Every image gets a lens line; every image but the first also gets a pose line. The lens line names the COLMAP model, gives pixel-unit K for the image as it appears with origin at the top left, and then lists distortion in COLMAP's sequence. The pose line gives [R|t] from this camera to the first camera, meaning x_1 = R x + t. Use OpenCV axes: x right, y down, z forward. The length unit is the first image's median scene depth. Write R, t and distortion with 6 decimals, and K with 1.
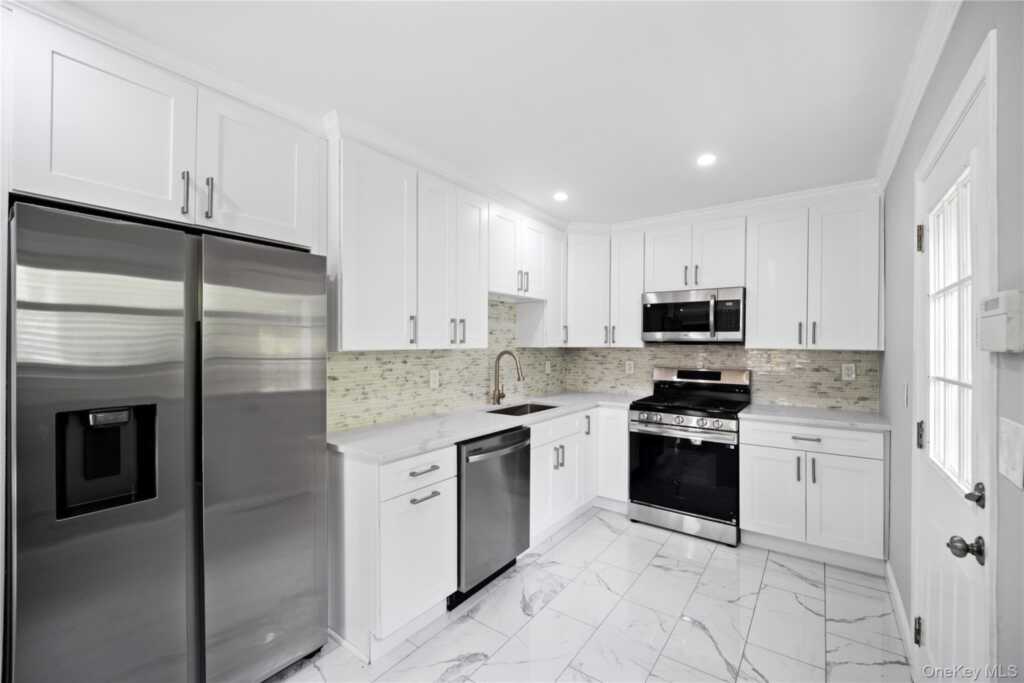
lens RADIAL K [[418.8, 0, 511.6], [0, 418.8, 342.6], [0, 0, 1]] dist [-0.015822, -0.000814]
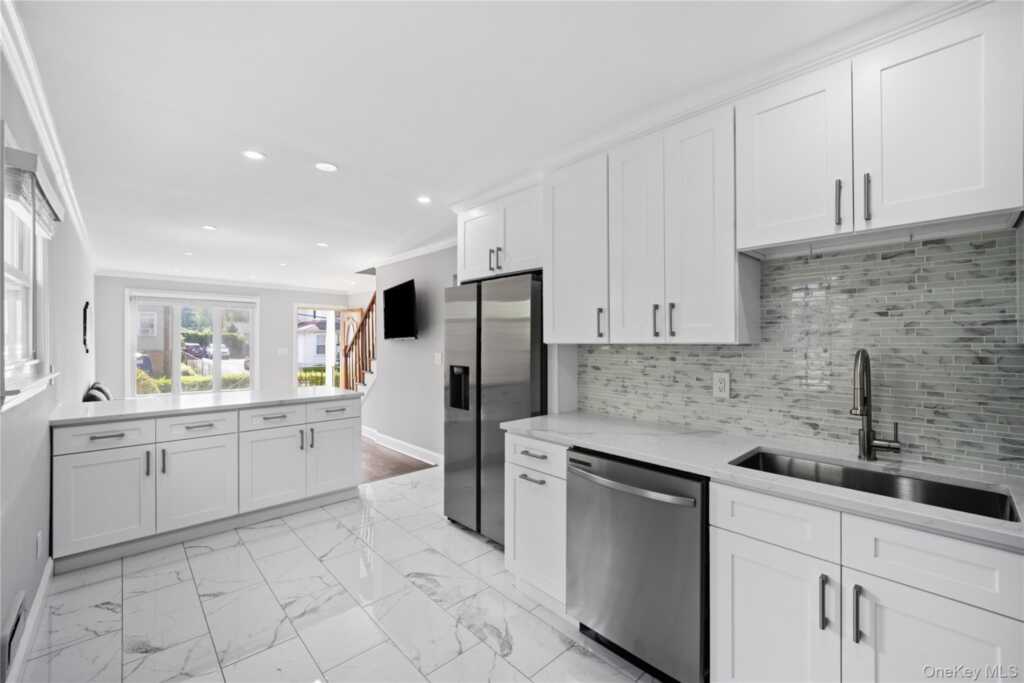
lens RADIAL K [[418.8, 0, 536.3], [0, 418.8, 343.3], [0, 0, 1]] dist [-0.015822, -0.000814]
pose [[-0.153538, 0.001512, -0.988142, 0.650799], [0.002597, 0.999996, 0.001127, 0.013279], [0.988139, -0.002393, -0.153541, 0.891588]]
